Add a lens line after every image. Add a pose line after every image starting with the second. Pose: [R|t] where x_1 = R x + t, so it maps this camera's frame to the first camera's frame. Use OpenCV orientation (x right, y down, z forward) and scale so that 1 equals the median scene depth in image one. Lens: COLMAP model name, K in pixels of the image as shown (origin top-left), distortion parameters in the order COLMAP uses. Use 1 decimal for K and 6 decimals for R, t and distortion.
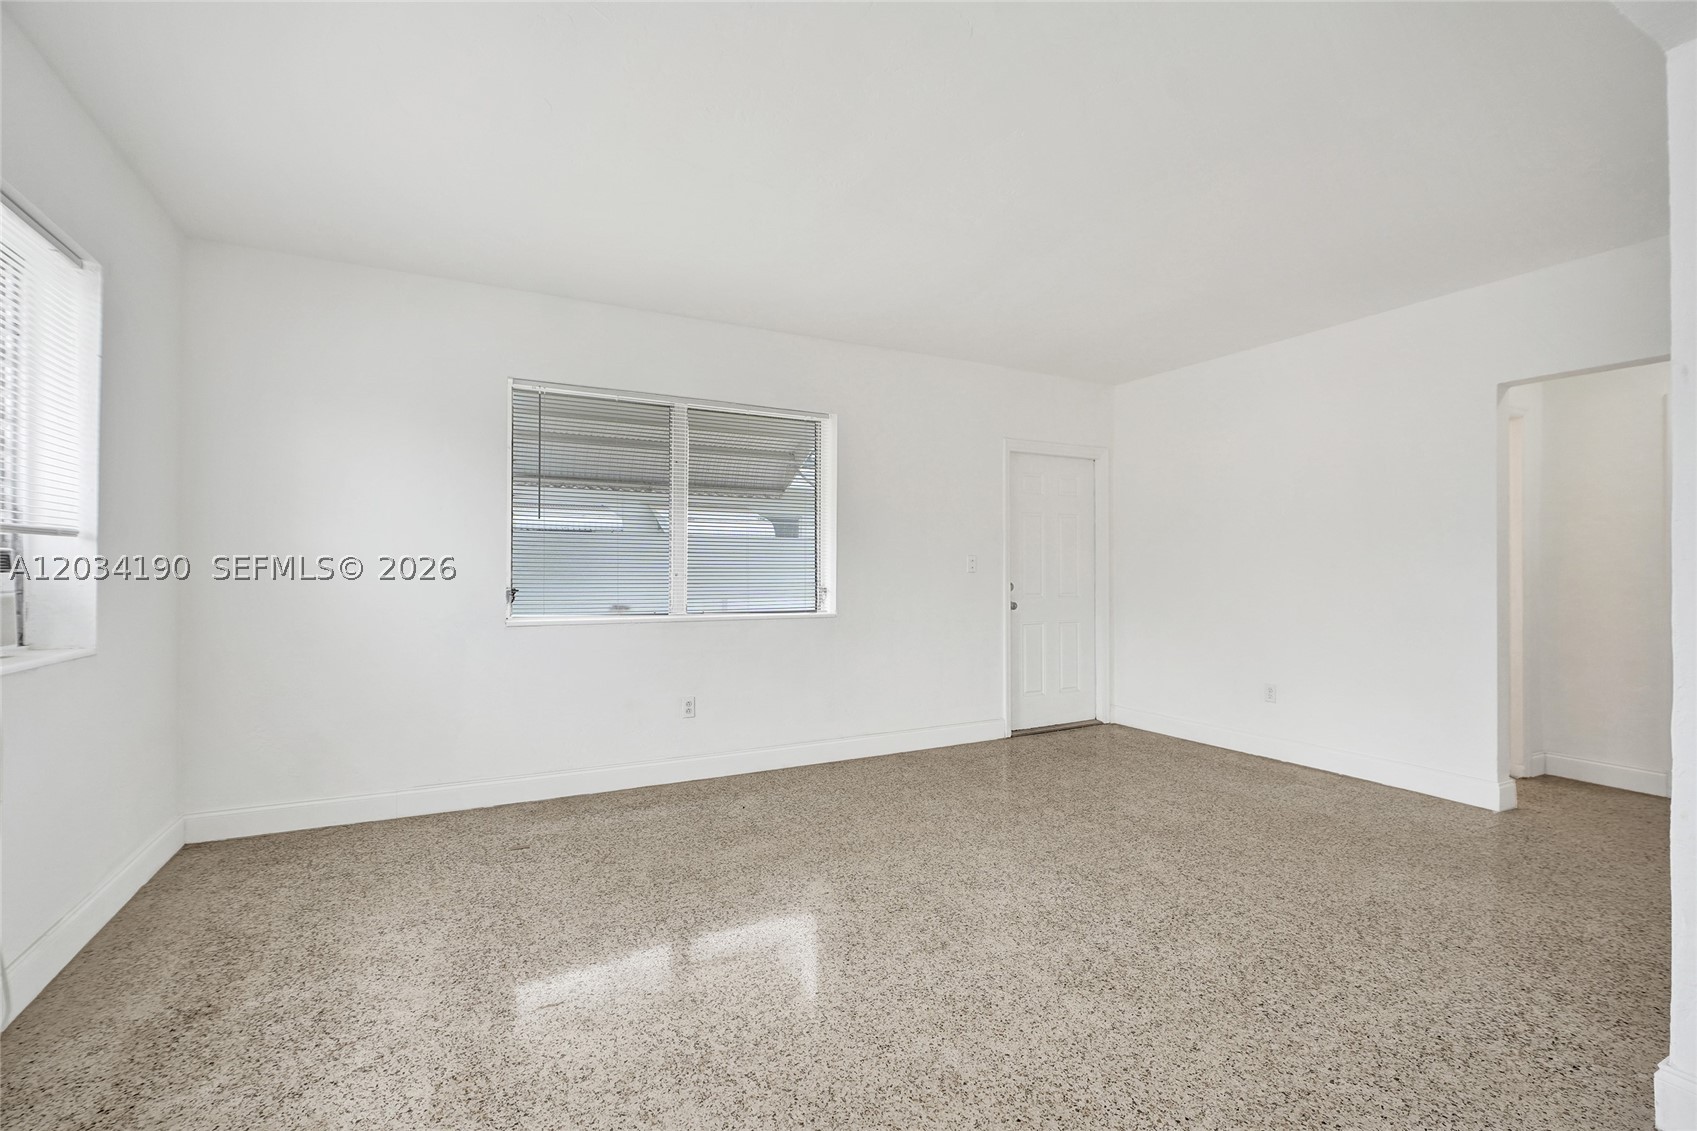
lens RADIAL K [[764.6, 0, 848.5], [0, 764.6, 565.5], [0, 0, 1]] dist [-0.011361, 0.004383]
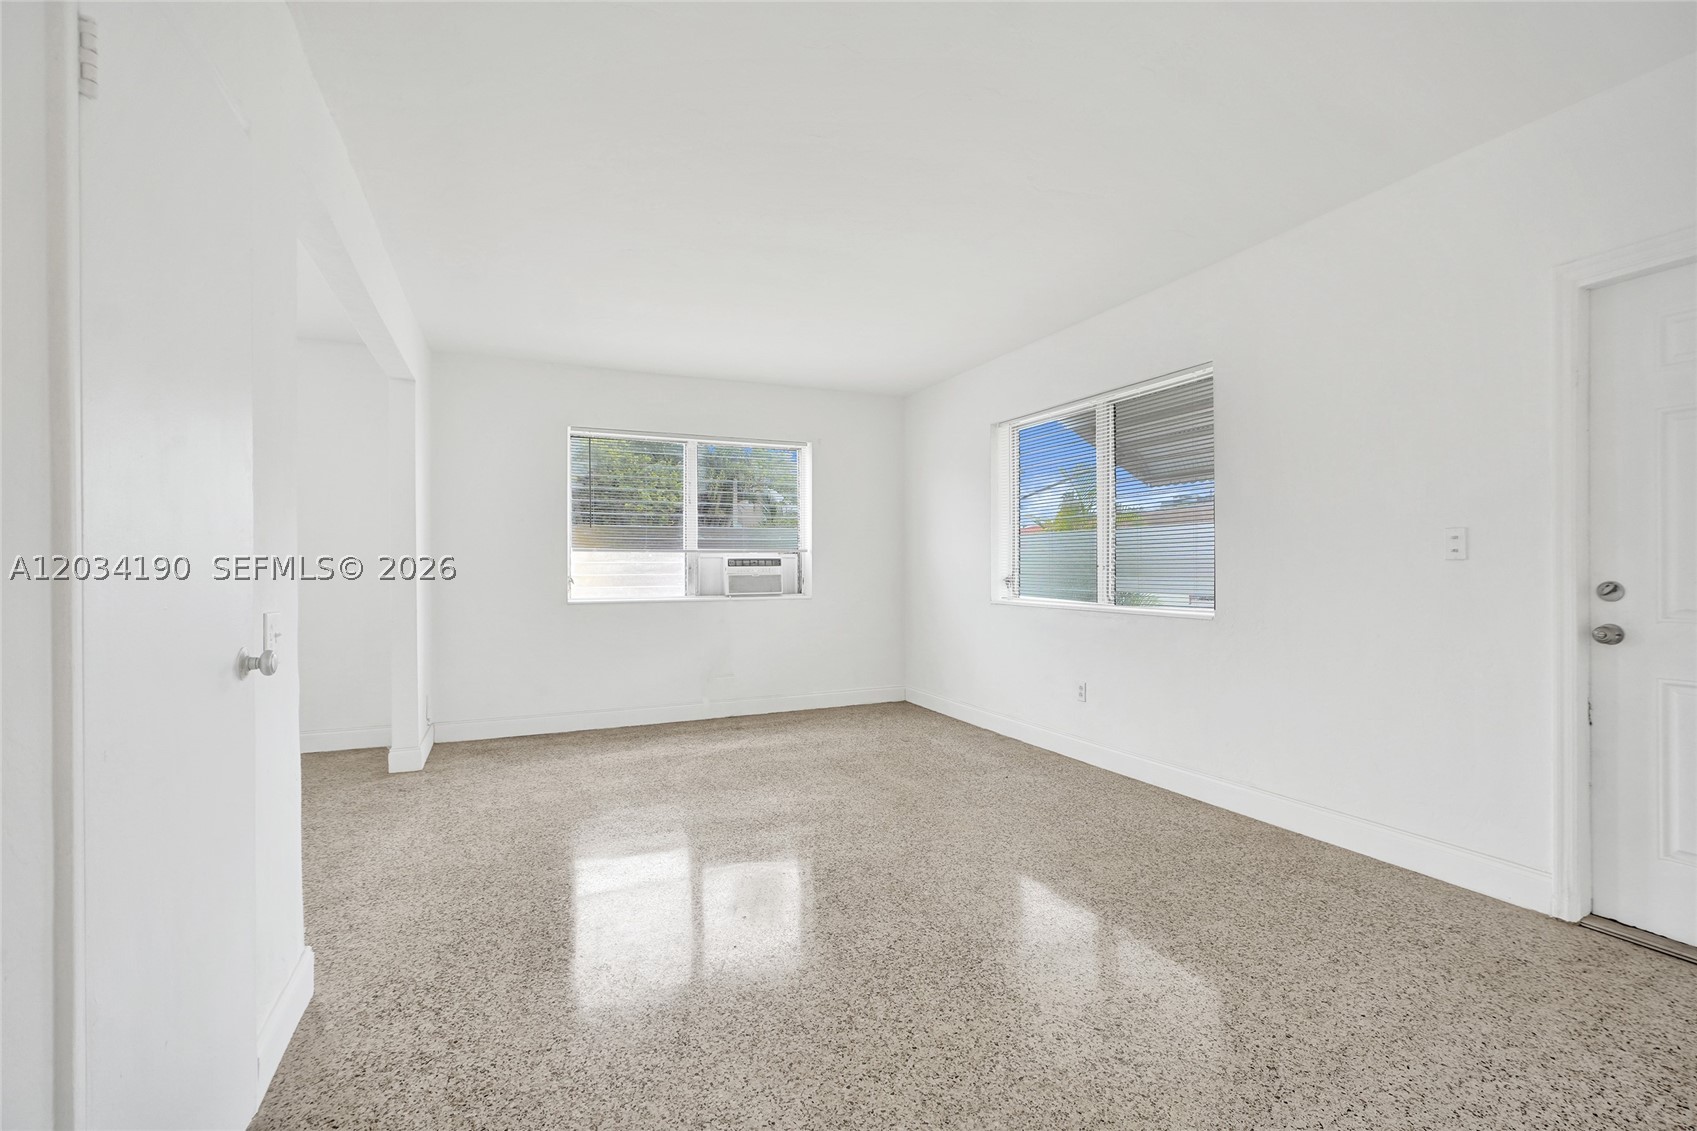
lens RADIAL K [[749.8, 0, 848.5], [0, 749.8, 571.1], [0, 0, 1]] dist [-0.015462, 0.007524]
pose [[-0.070828, 0.004702, -0.997477, 1.218022], [0.016332, 0.999860, 0.003553, 0.014091], [0.997355, -0.016039, -0.070895, 1.083318]]
